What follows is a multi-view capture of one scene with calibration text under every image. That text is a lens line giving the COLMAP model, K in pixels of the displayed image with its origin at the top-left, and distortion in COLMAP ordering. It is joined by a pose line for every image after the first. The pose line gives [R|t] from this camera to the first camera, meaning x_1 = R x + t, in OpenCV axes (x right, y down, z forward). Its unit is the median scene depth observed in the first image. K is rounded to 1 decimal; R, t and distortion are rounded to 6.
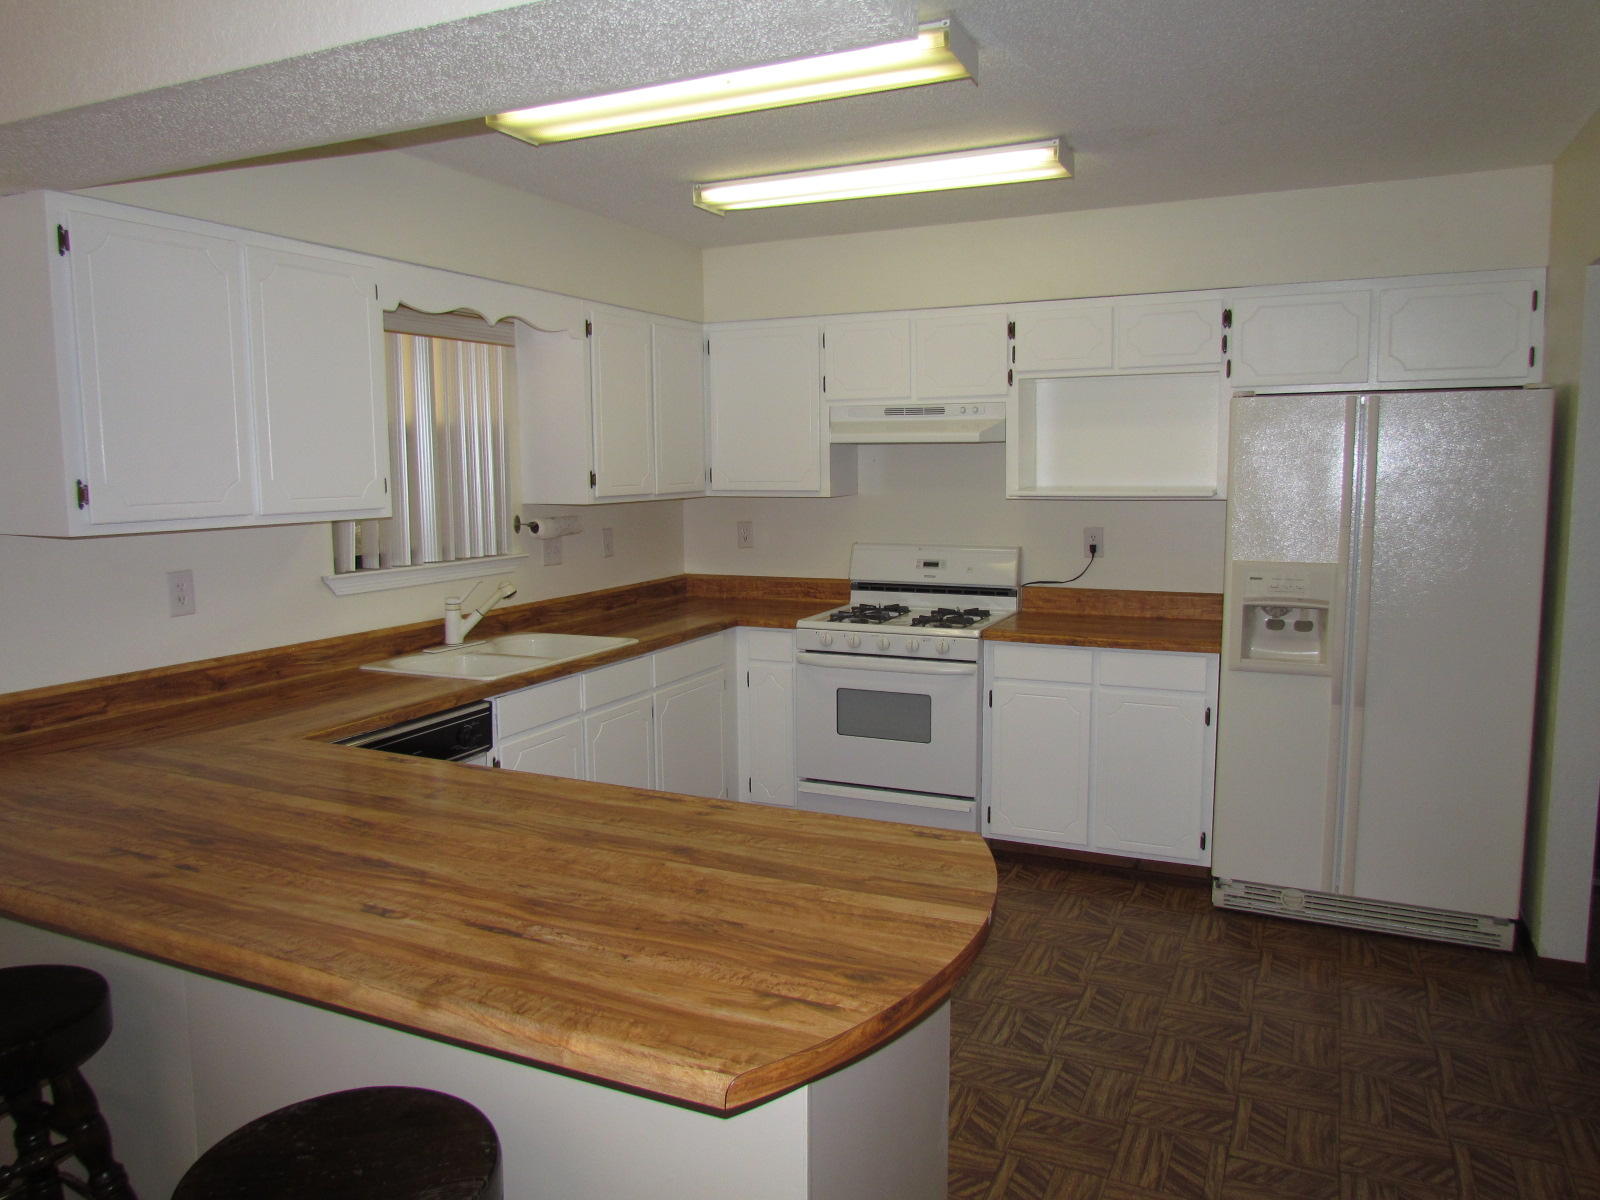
lens RADIAL K [[1132.7, 0, 800.0], [0, 1132.7, 600.0], [0, 0, 1]] dist [-0.005210, 0.003664]
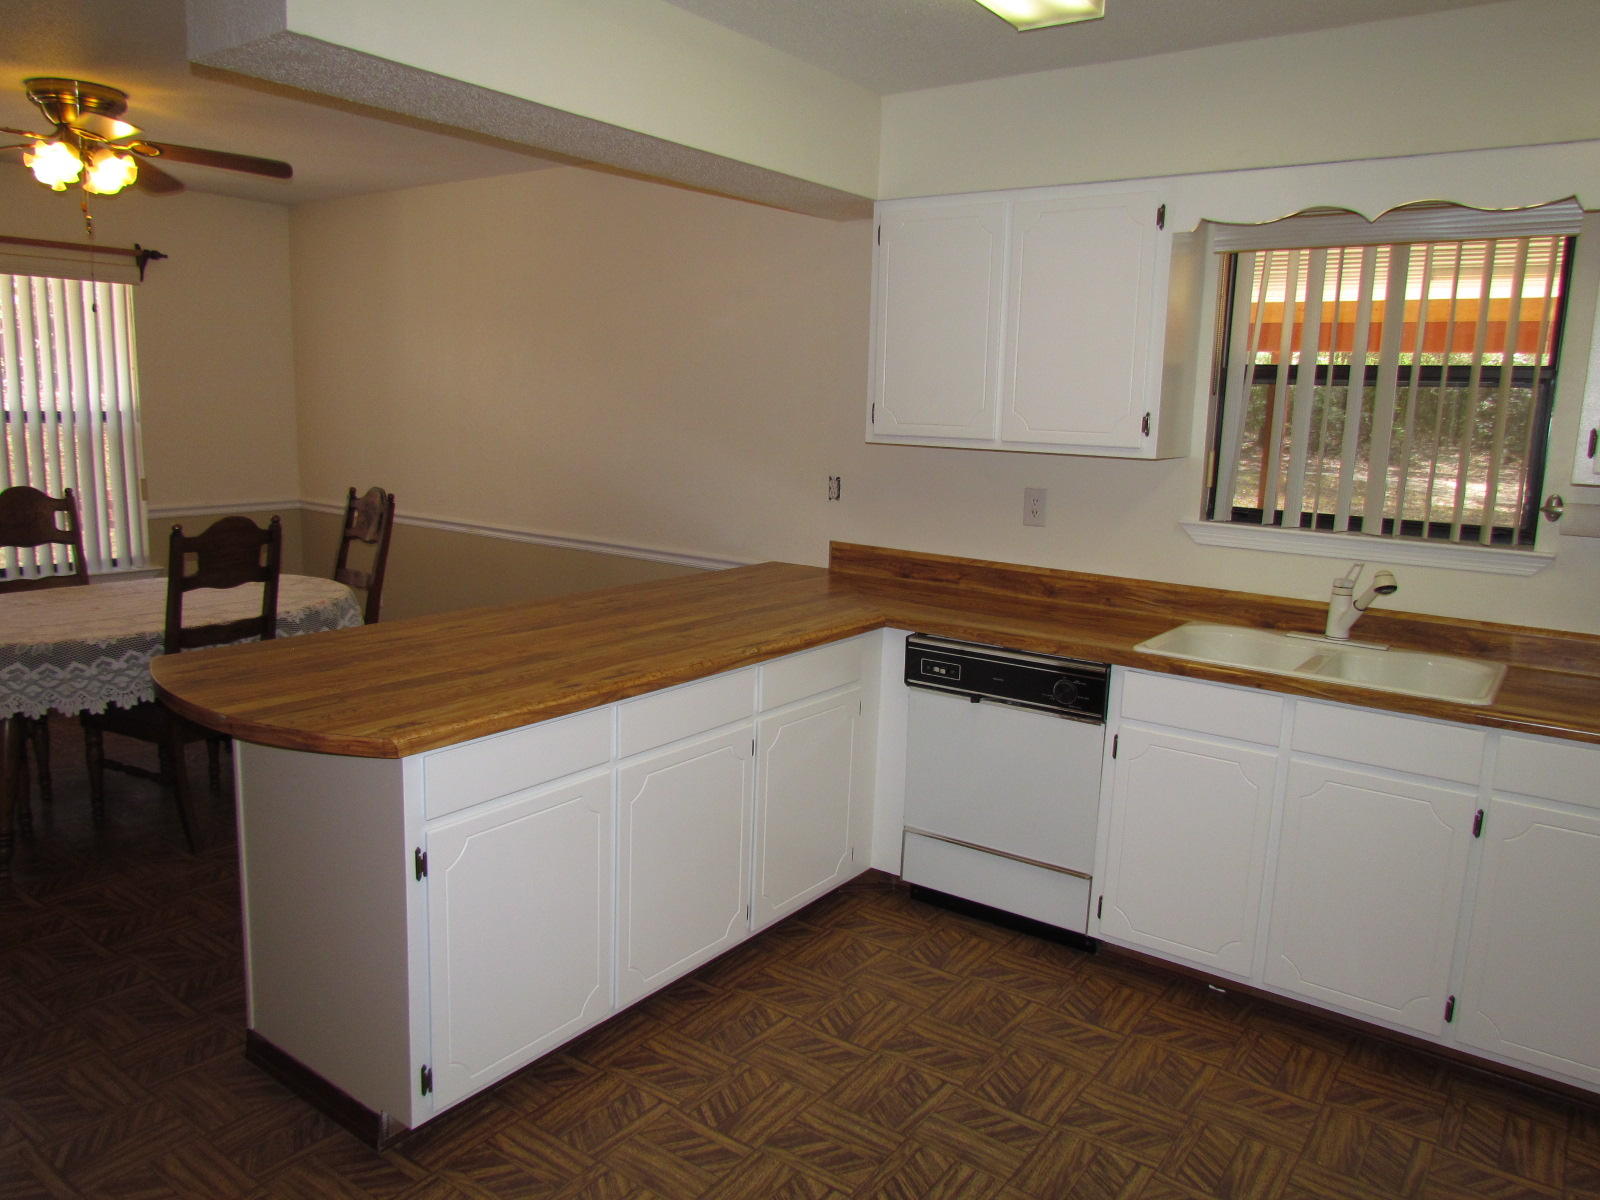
lens RADIAL K [[1123.8, 0, 768.3], [0, 1123.8, 595.5], [0, 0, 1]] dist [-0.031915, 0.002547]
pose [[-0.209506, 0.167069, -0.963429, 0.481901], [-0.146051, 0.968895, 0.199777, -0.080330], [0.966838, 0.182564, -0.178589, 0.690128]]
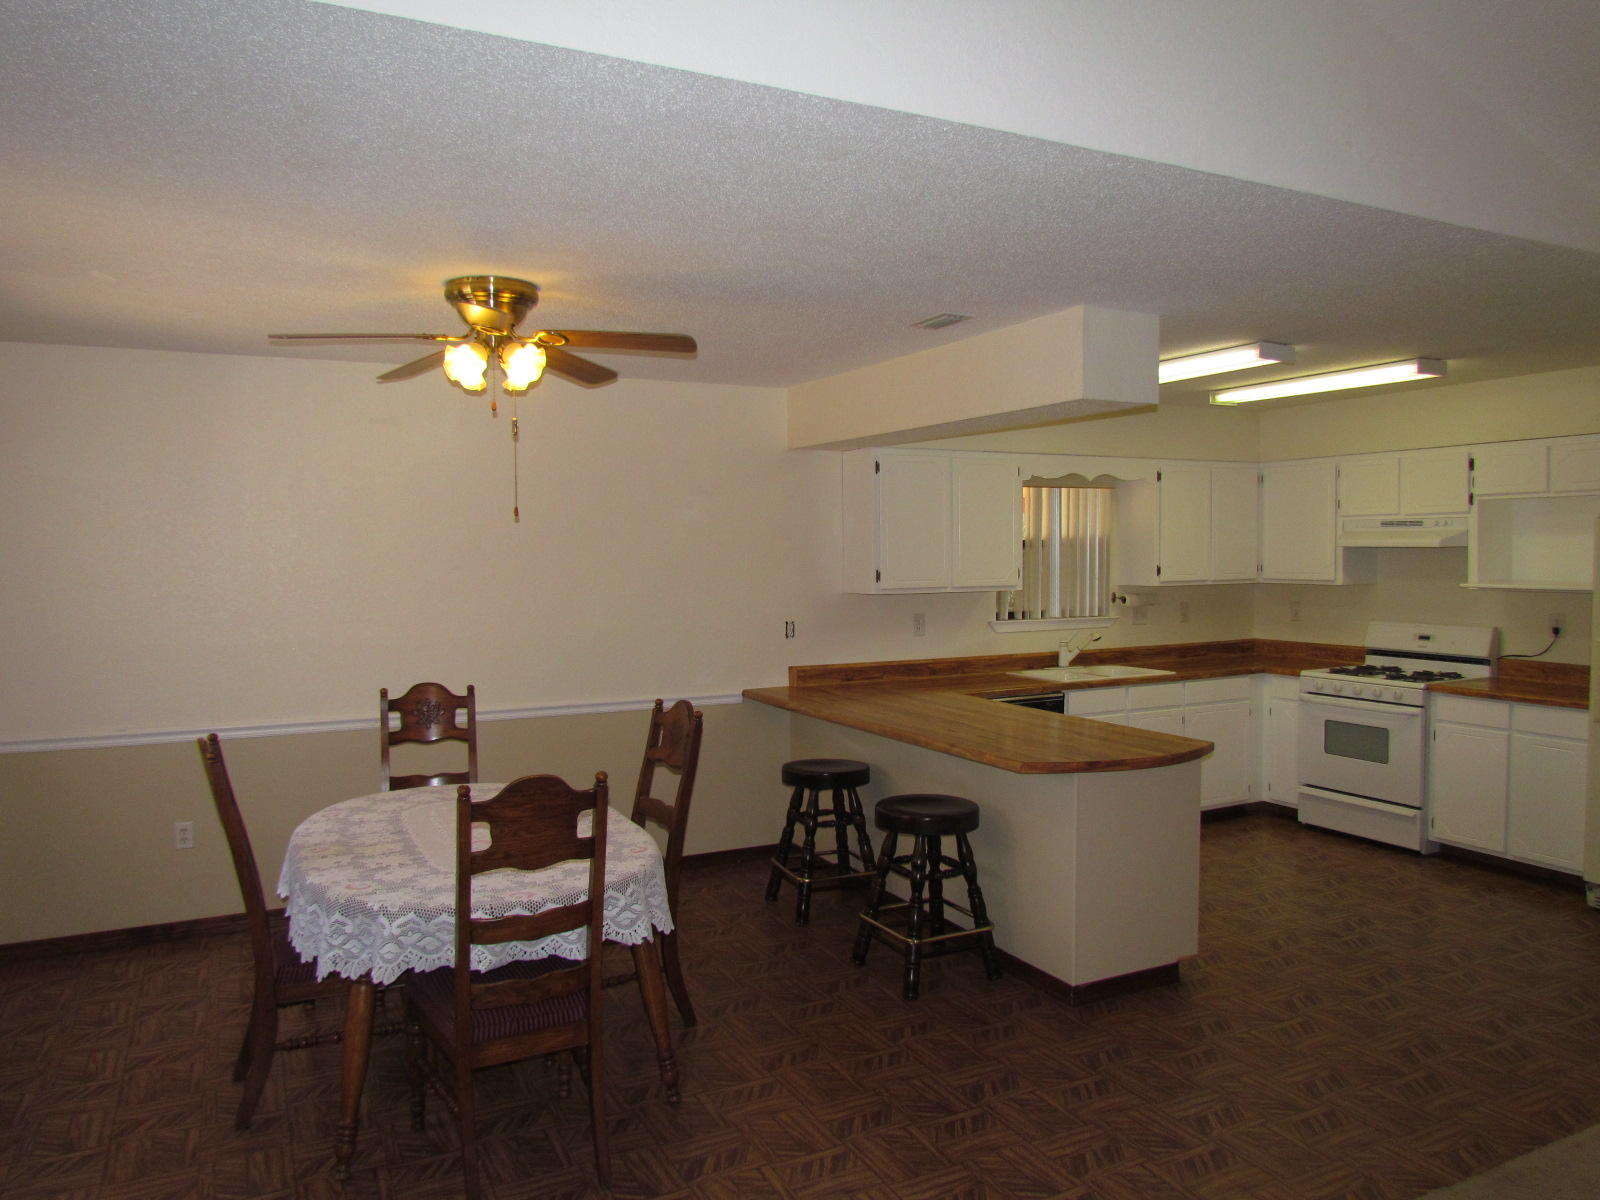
lens RADIAL K [[1121.0, 0, 800.0], [0, 1121.0, 600.0], [0, 0, 1]] dist [-0.041462, 0.005384]
pose [[0.784225, 0.029200, -0.619789, 0.383326], [-0.073150, 0.996277, -0.045621, 0.041029], [0.616149, 0.081115, 0.783441, -0.512517]]
